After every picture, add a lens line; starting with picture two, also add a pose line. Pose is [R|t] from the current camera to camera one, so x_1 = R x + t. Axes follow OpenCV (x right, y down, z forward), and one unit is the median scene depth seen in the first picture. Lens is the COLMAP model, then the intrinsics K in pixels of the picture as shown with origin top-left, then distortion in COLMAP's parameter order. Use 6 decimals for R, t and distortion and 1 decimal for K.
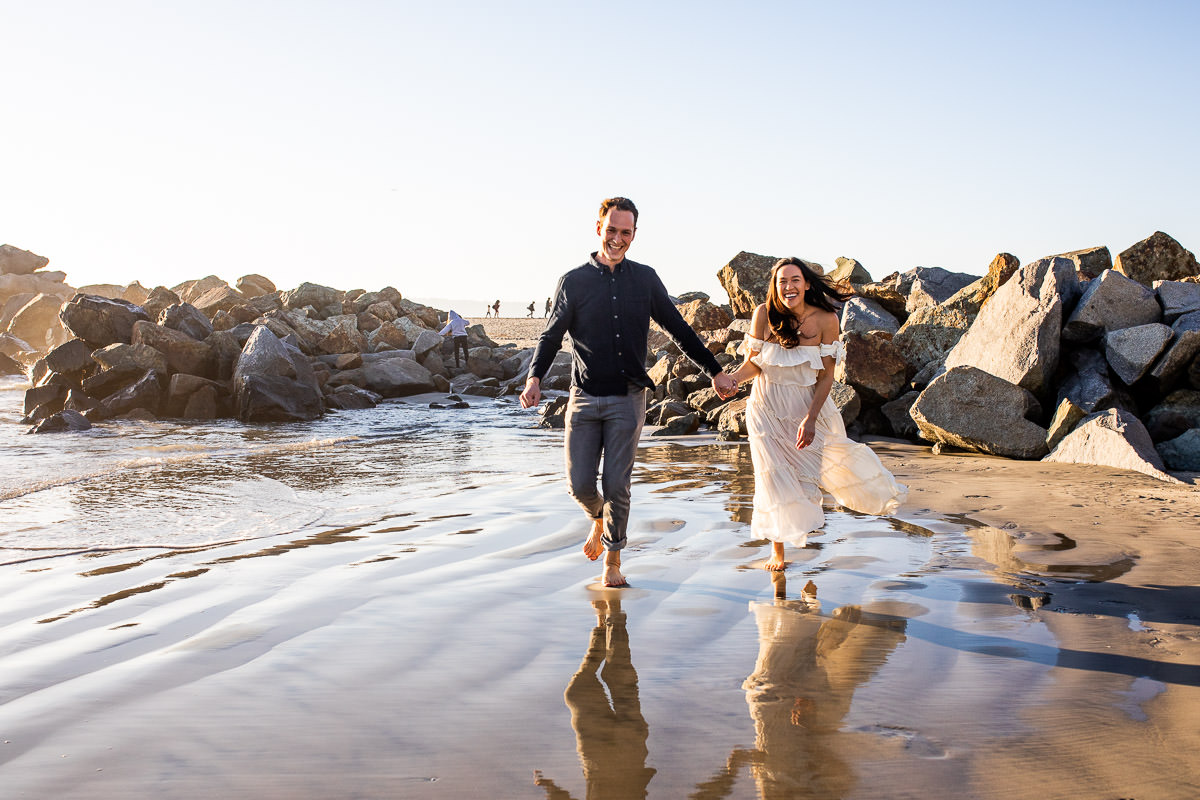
lens RADIAL K [[1204.5, 0, 602.7], [0, 1204.5, 395.0], [0, 0, 1]] dist [-0.027700, 0.000000]
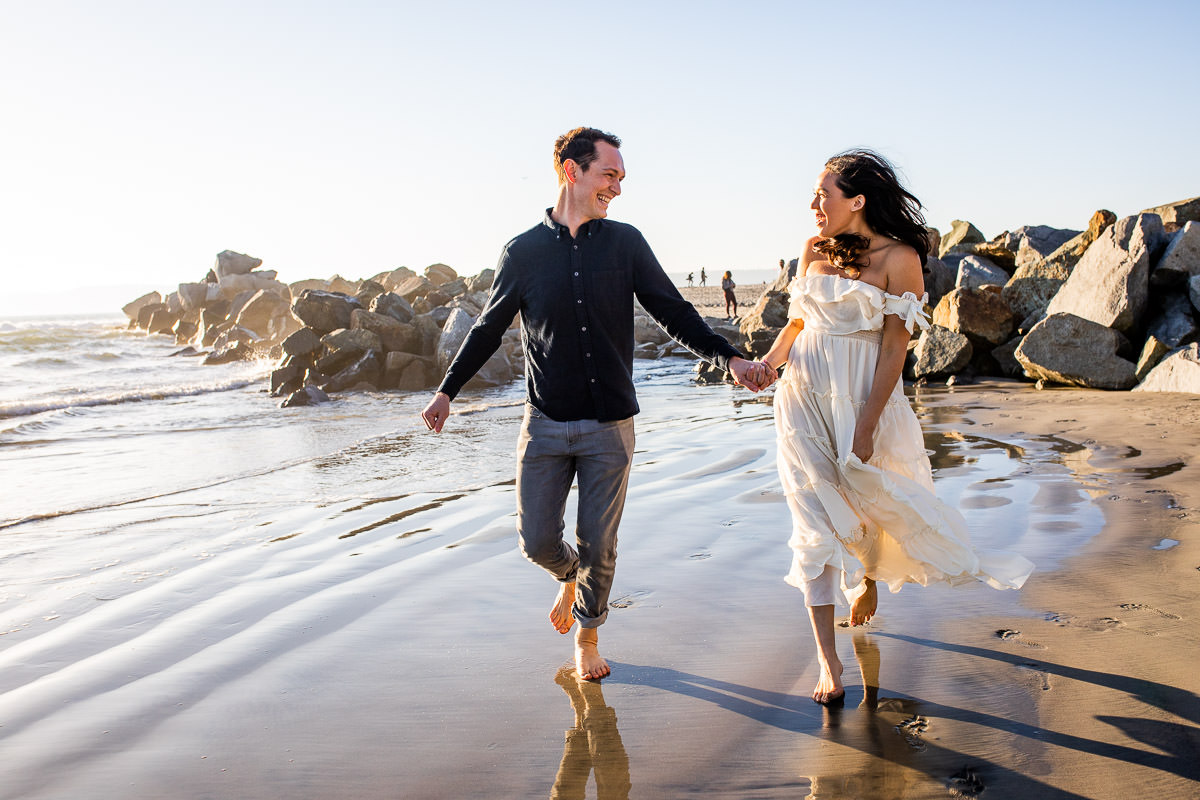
lens RADIAL K [[1204.5, 0, 597.4], [0, 1204.5, 405.0], [0, 0, 1]] dist [-0.027700, 0.000000]
pose [[0.992107, -0.042404, -0.118006, -0.010333], [0.046794, 0.998303, 0.034674, 0.003429], [0.116335, -0.039923, 0.992407, -0.189438]]
